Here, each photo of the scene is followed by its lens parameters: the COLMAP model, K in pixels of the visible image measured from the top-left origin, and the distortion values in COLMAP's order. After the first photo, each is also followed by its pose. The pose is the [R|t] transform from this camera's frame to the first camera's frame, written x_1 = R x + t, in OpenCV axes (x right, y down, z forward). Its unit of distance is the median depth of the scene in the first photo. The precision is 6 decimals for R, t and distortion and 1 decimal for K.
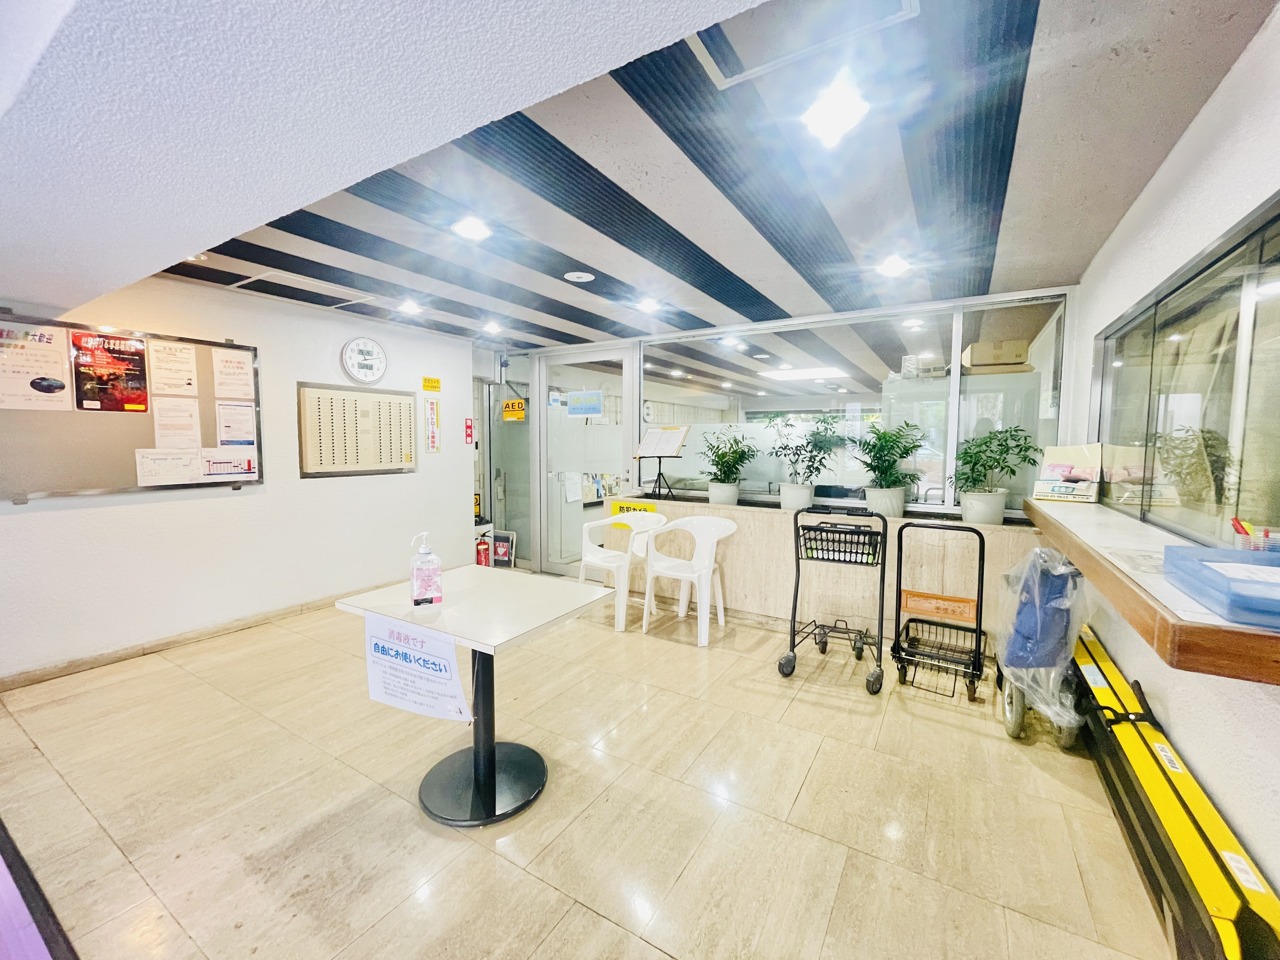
lens RADIAL K [[518.2, 0, 640.3], [0, 518.2, 477.1], [0, 0, 1]] dist [0.002647, -0.000057]
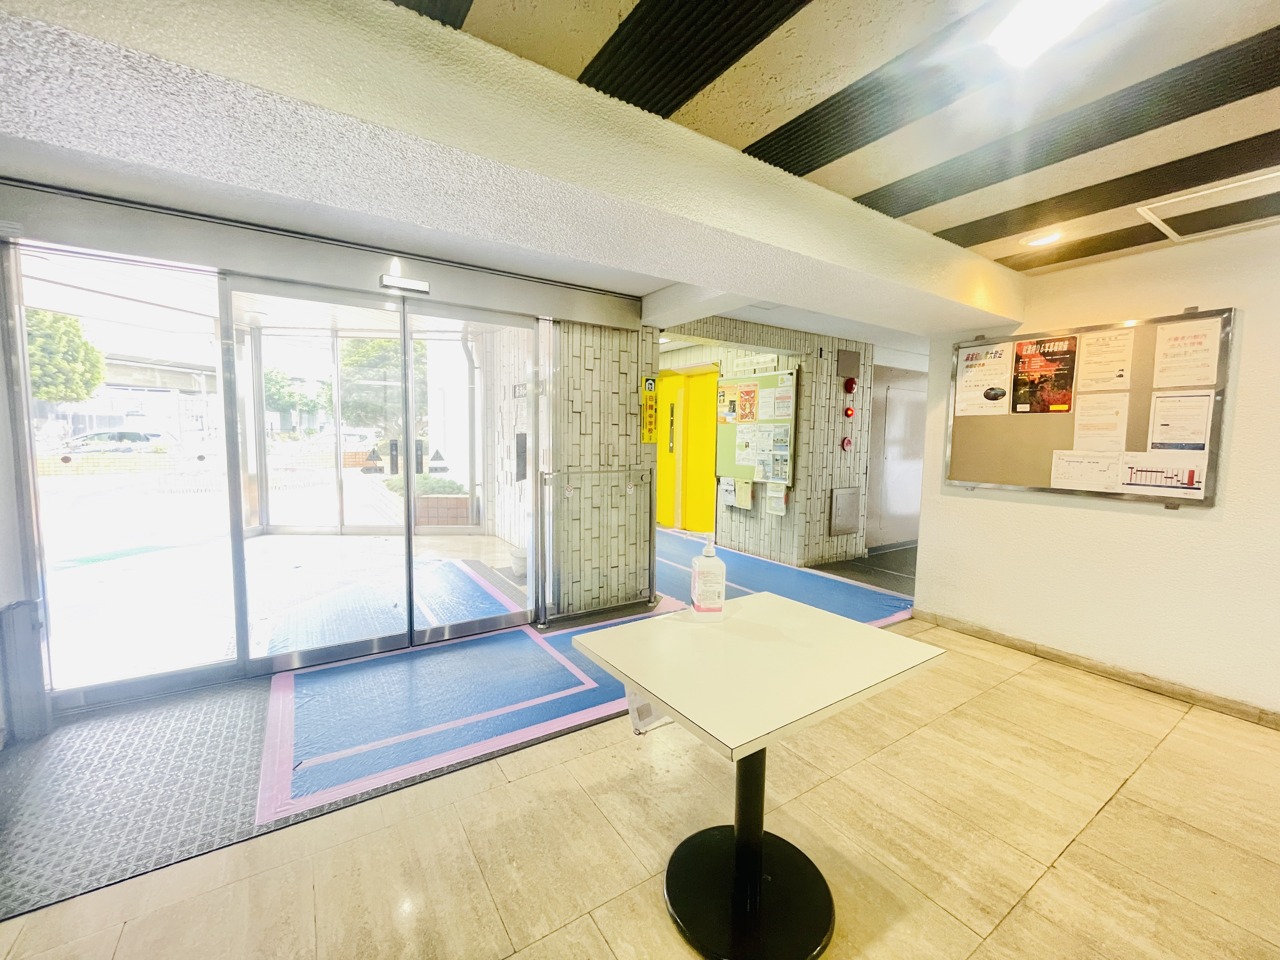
lens RADIAL K [[518.2, 0, 640.0], [0, 518.2, 477.9], [0, 0, 1]] dist [0.002647, -0.000057]
pose [[-0.418556, 0.067163, -0.905704, 0.246672], [-0.080921, 0.990537, 0.110851, -0.045535], [0.904579, 0.119688, -0.409160, 0.671141]]
